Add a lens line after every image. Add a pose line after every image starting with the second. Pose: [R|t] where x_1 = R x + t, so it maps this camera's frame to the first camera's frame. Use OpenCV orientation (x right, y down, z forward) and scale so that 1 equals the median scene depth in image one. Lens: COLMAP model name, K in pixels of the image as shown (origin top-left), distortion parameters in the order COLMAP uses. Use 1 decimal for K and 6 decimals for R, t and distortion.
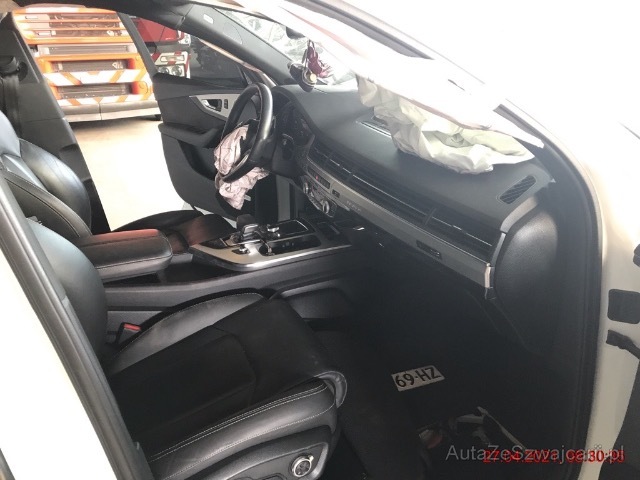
lens RADIAL K [[521.4, 0, 320.5], [0, 521.4, 239.6], [0, 0, 1]] dist [0.021034, 0.003610]
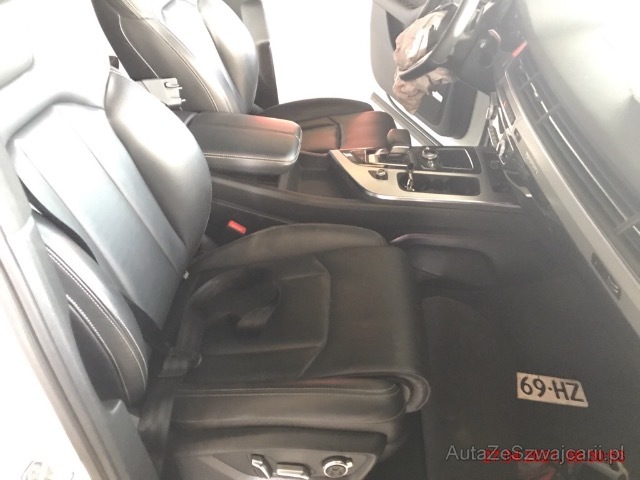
lens RADIAL K [[521.4, 0, 319.3], [0, 521.4, 240.6], [0, 0, 1]] dist [0.021034, 0.003610]
pose [[0.891867, 0.319818, -0.319828, 0.056162], [-0.241083, 0.934435, 0.262126, -0.067026], [0.382692, -0.156677, 0.910494, 0.189819]]
